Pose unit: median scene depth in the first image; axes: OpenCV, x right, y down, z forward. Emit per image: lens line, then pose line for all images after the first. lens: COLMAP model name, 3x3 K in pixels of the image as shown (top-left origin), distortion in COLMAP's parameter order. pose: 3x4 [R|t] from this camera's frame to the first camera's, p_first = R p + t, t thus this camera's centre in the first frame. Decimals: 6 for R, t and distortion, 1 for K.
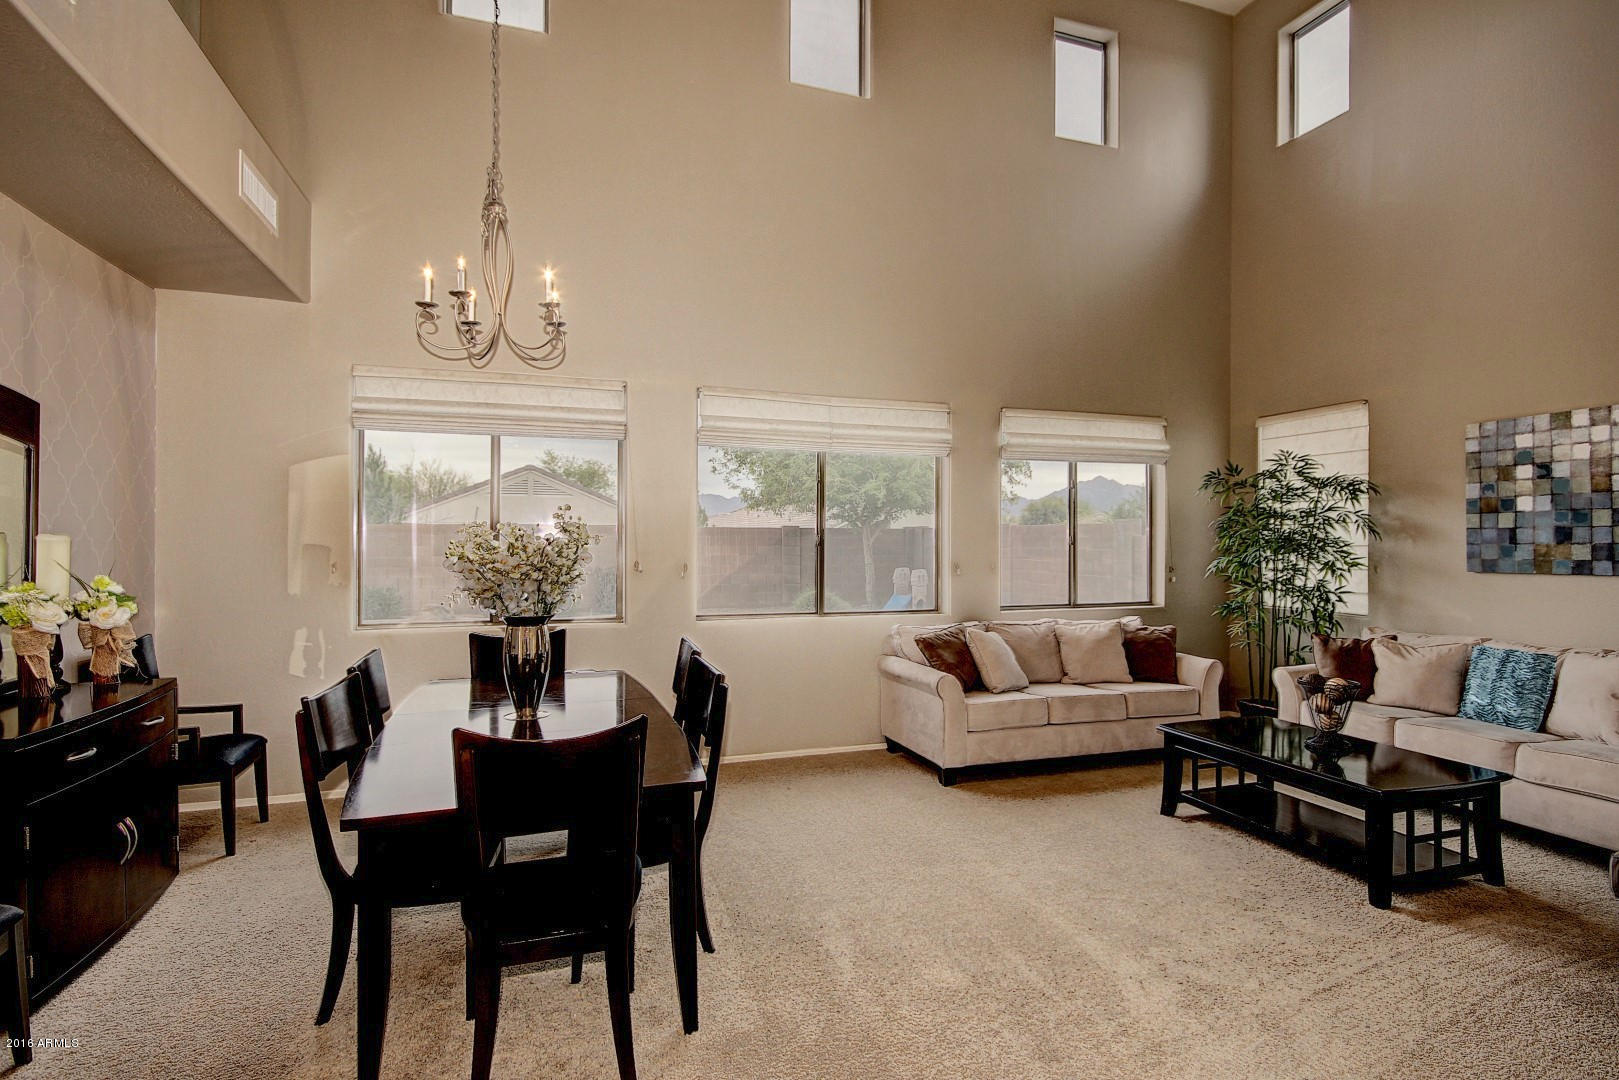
lens RADIAL K [[813.8, 0, 829.7], [0, 813.8, 541.2], [0, 0, 1]] dist [0.007707, -0.002521]
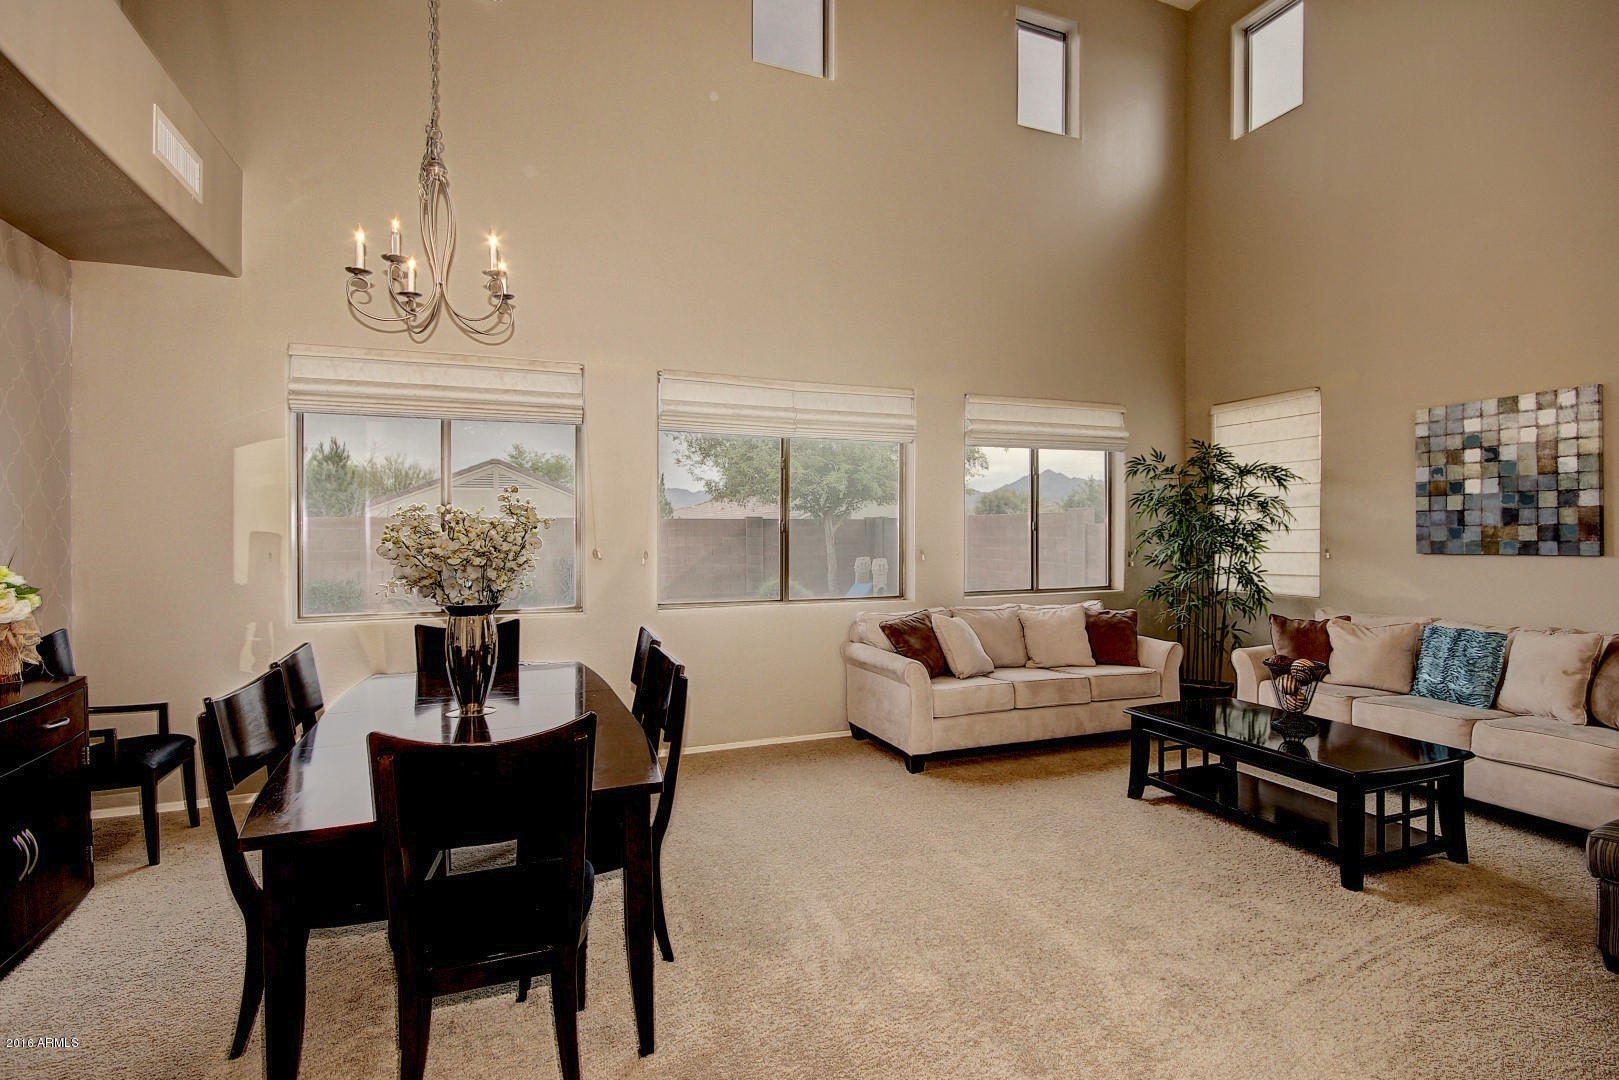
lens RADIAL K [[776.3, 0, 831.2], [0, 776.3, 543.0], [0, 0, 1]] dist [0.001257, -0.002338]
pose [[0.998785, -0.005984, 0.048907, -0.001324], [0.005388, 0.999910, 0.012293, 0.009028], [-0.048976, -0.012015, 0.998728, 0.069533]]
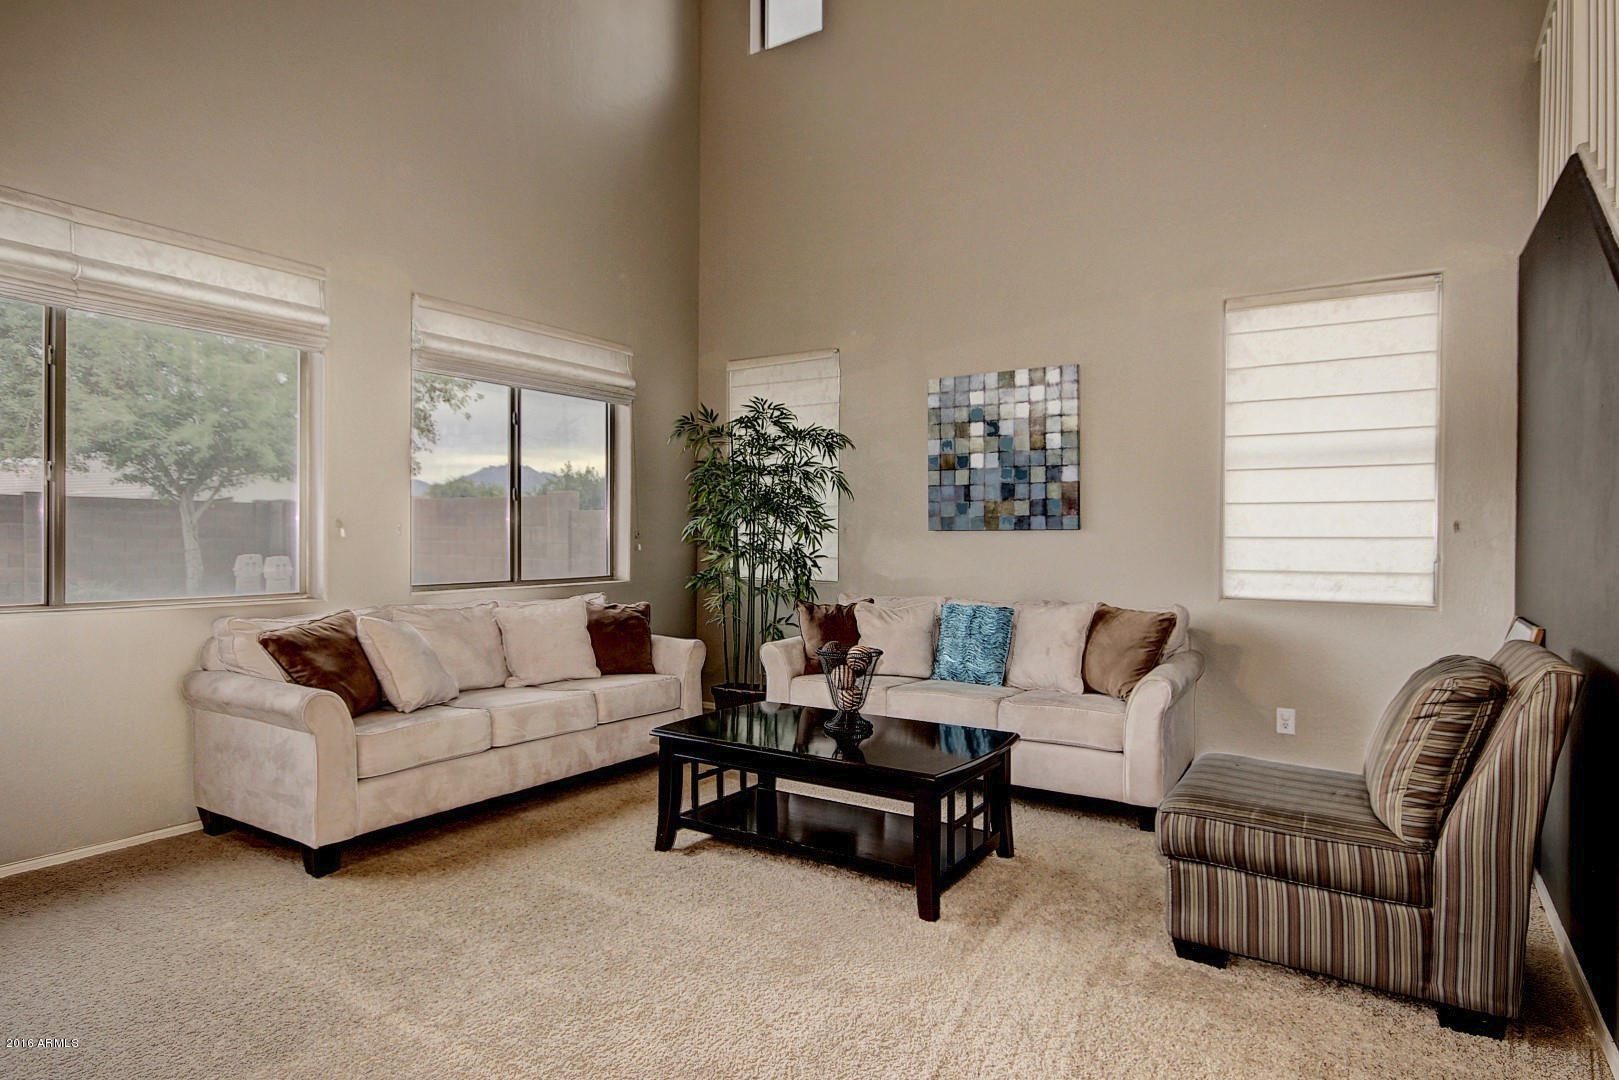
lens RADIAL K [[867.4, 0, 813.9], [0, 867.4, 548.5], [0, 0, 1]] dist [0.012547, 0.001361]
pose [[0.791579, -0.003794, 0.611055, 0.041818], [-0.004811, 0.999911, 0.012440, 0.051652], [-0.611048, -0.012787, 0.791491, 0.290154]]
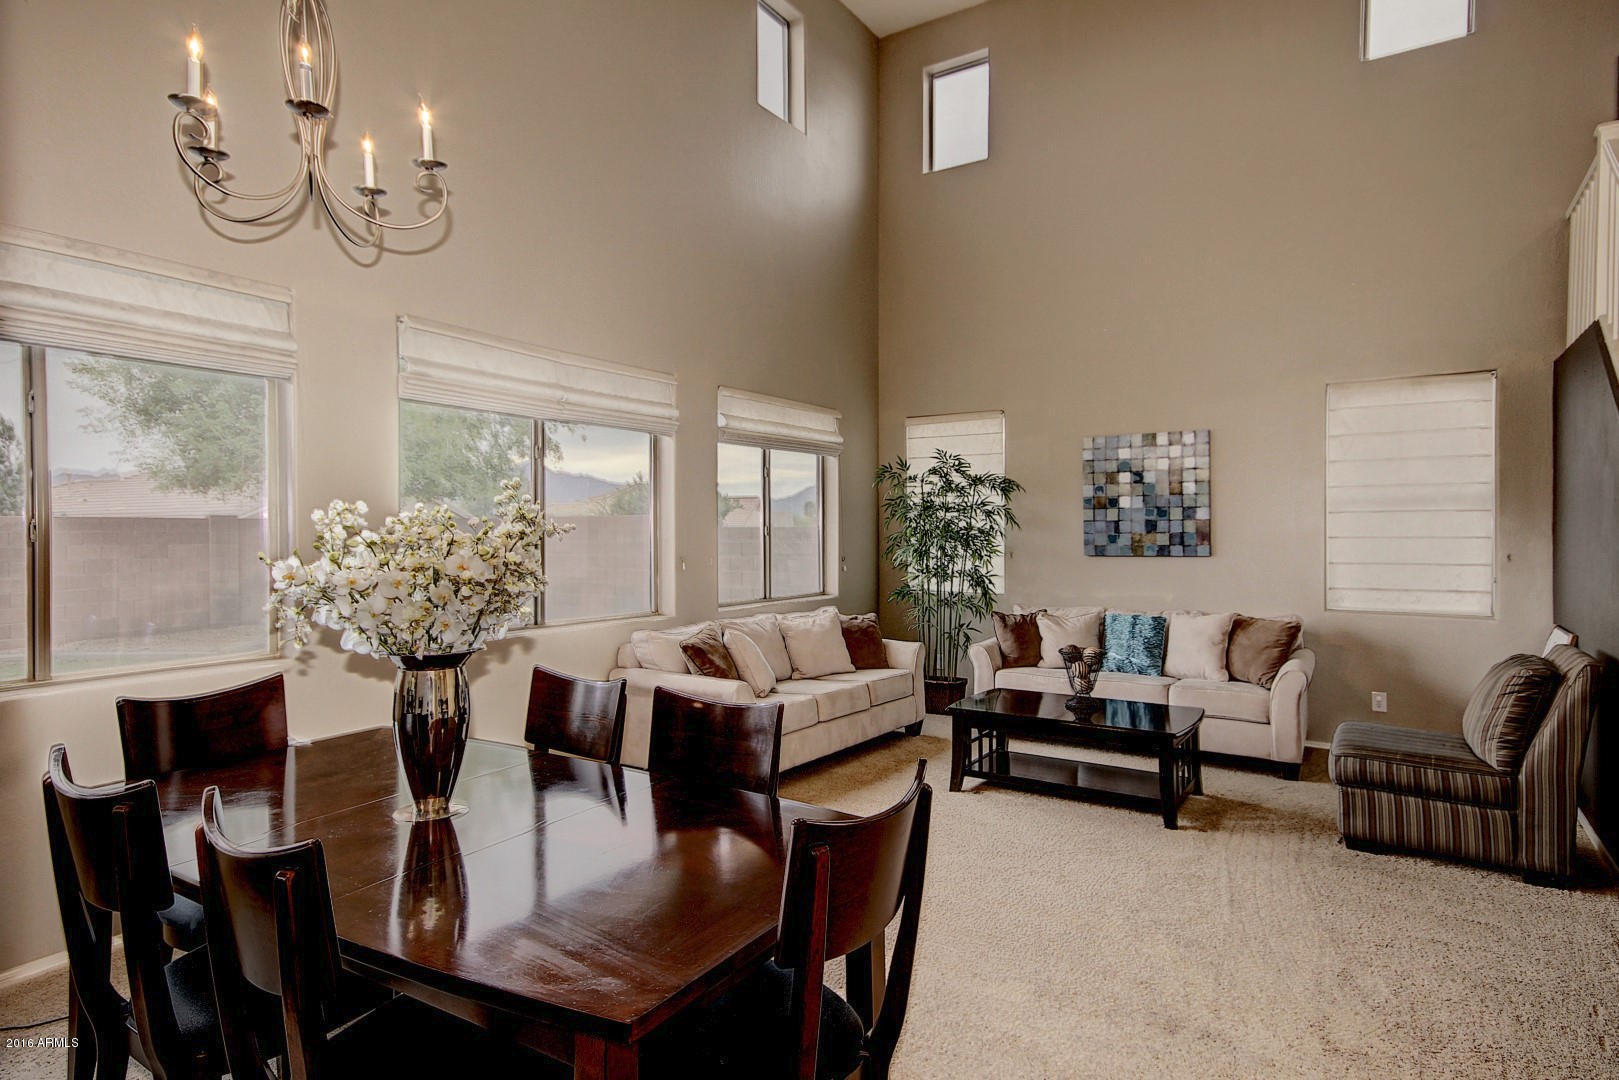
lens RADIAL K [[867.4, 0, 801.9], [0, 867.4, 543.0], [0, 0, 1]] dist [0.012547, 0.001361]
pose [[0.797229, -0.010809, 0.603581, -0.409136], [0.003124, 0.999900, 0.013781, -0.001843], [-0.603669, -0.009101, 0.797183, 0.219214]]
